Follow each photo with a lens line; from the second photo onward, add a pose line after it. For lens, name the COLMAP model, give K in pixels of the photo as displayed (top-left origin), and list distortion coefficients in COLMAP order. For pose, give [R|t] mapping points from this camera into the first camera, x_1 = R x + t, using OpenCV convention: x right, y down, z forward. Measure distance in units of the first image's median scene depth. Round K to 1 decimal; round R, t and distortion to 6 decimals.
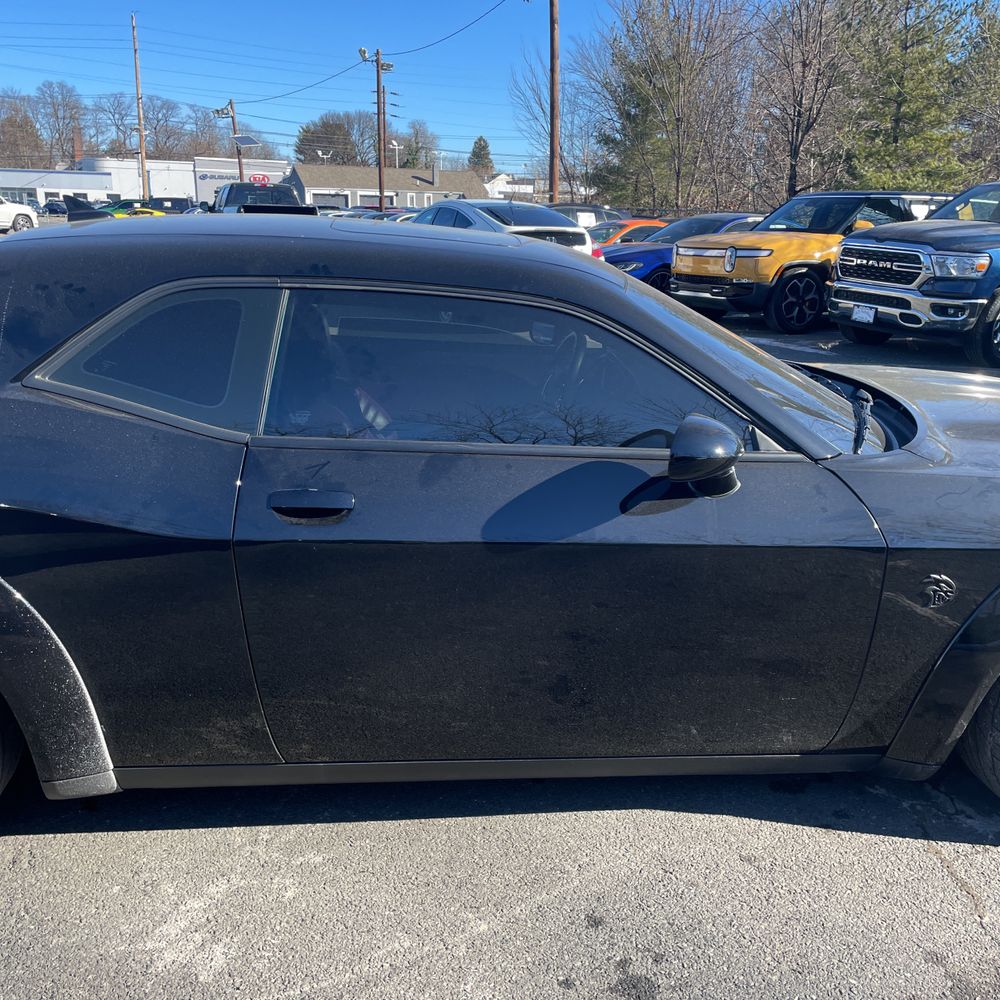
lens RADIAL K [[1004.7, 0, 505.2], [0, 1004.7, 494.6], [0, 0, 1]] dist [0.031068, 0.000000]
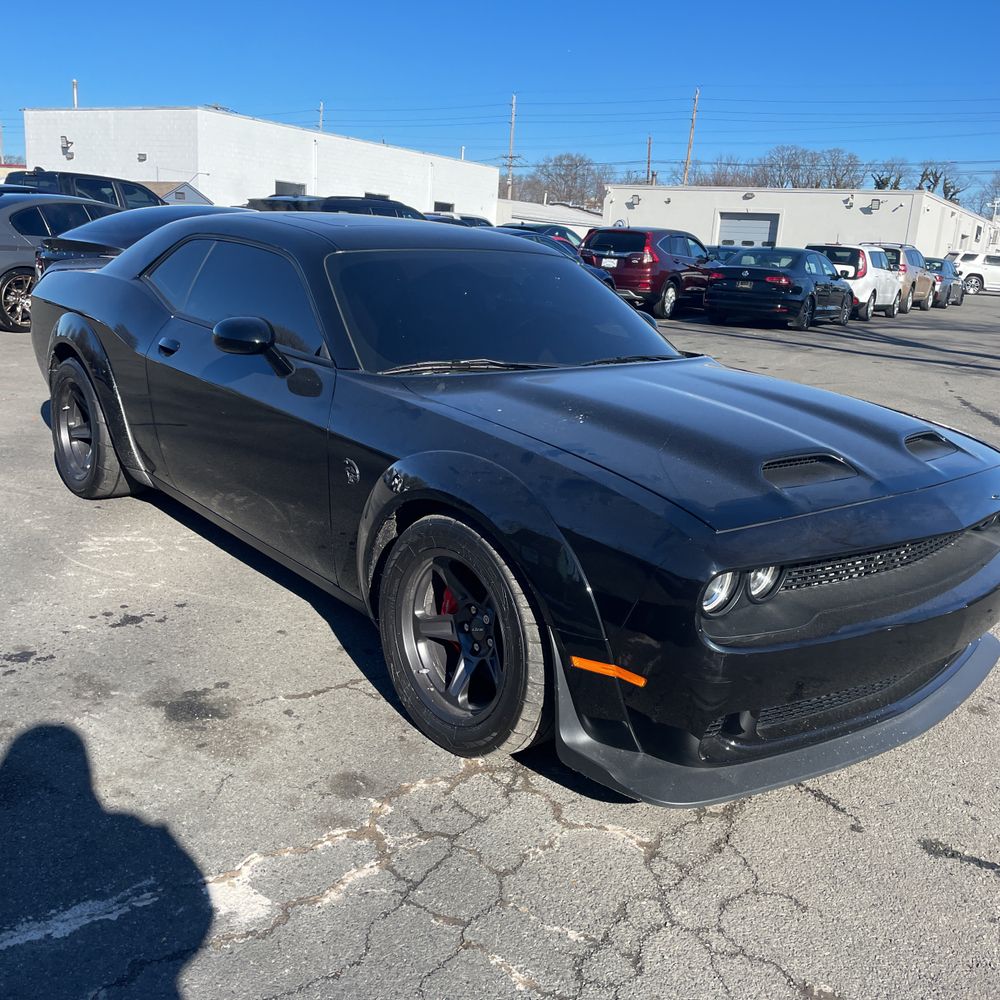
lens RADIAL K [[1004.7, 0, 505.4], [0, 1004.7, 491.8], [0, 0, 1]] dist [0.031068, 0.000000]
pose [[0.551081, 0.212056, -0.807058, 0.140023], [-0.266700, 0.961201, 0.070447, -0.002458], [0.790684, 0.176421, 0.586255, 0.031940]]
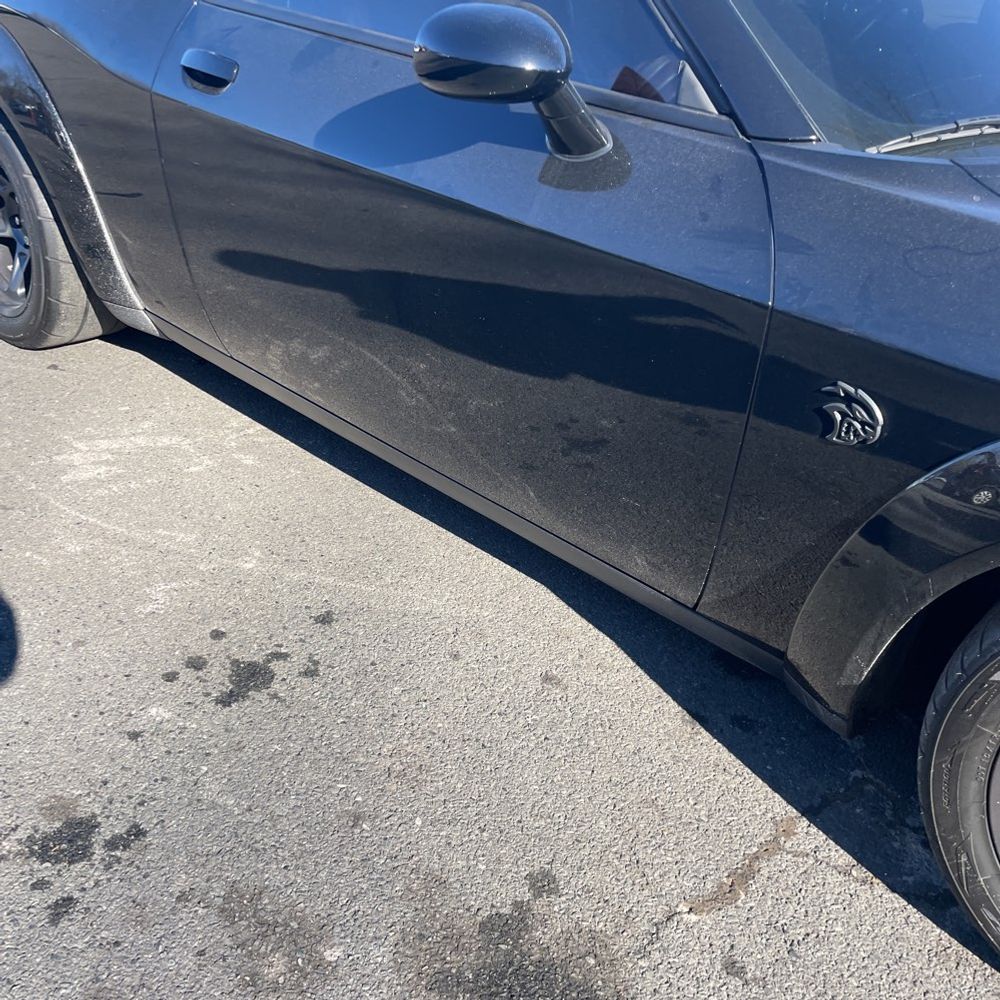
lens RADIAL K [[1004.7, 0, 496.4], [0, 1004.7, 516.3], [0, 0, 1]] dist [0.031068, 0.000000]
pose [[0.652212, 0.406392, -0.639895, 0.057790], [-0.256330, 0.912657, 0.318357, 0.001570], [0.713383, -0.043612, 0.699416, 0.039736]]
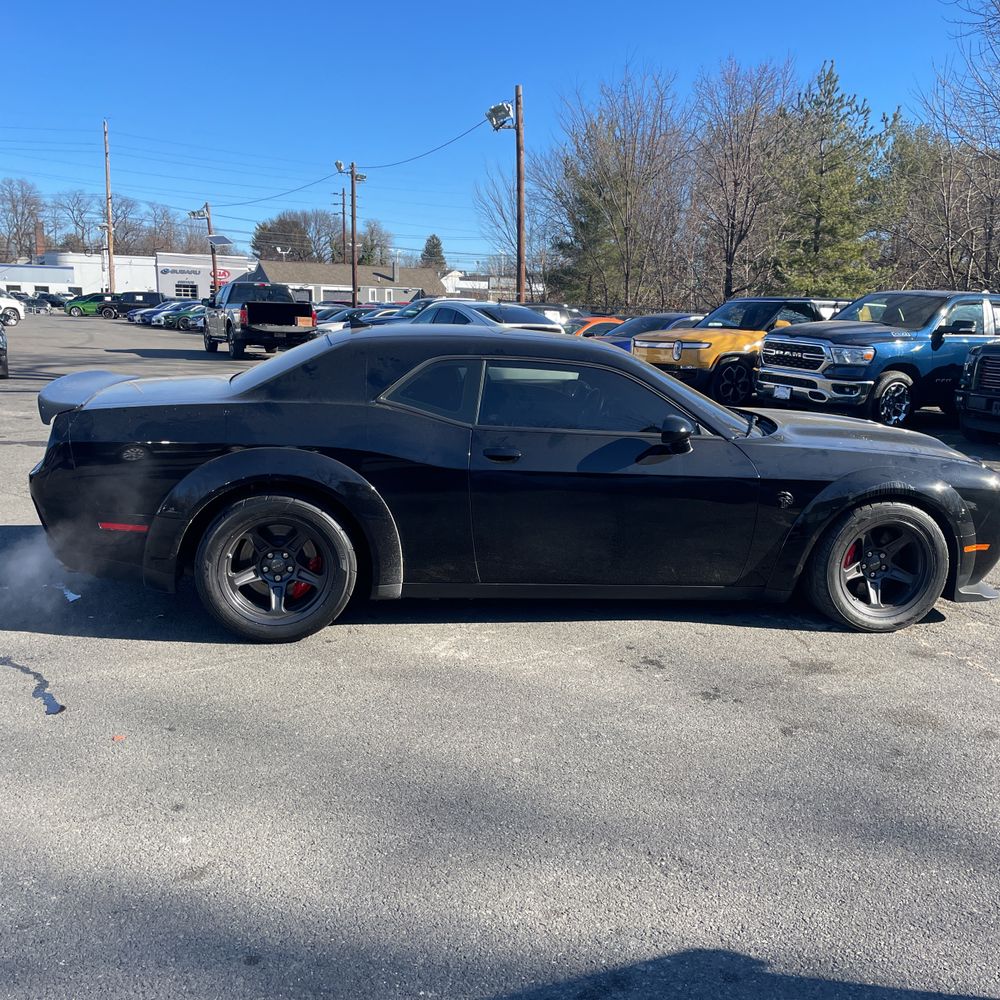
lens RADIAL K [[1004.7, 0, 500.7], [0, 1004.7, 492.3], [0, 0, 1]] dist [0.031068, 0.000000]
pose [[0.998961, -0.003291, 0.045454, -0.023002], [0.007363, 0.995940, -0.089718, 0.022618], [-0.044974, 0.089959, 0.994929, -0.093224]]
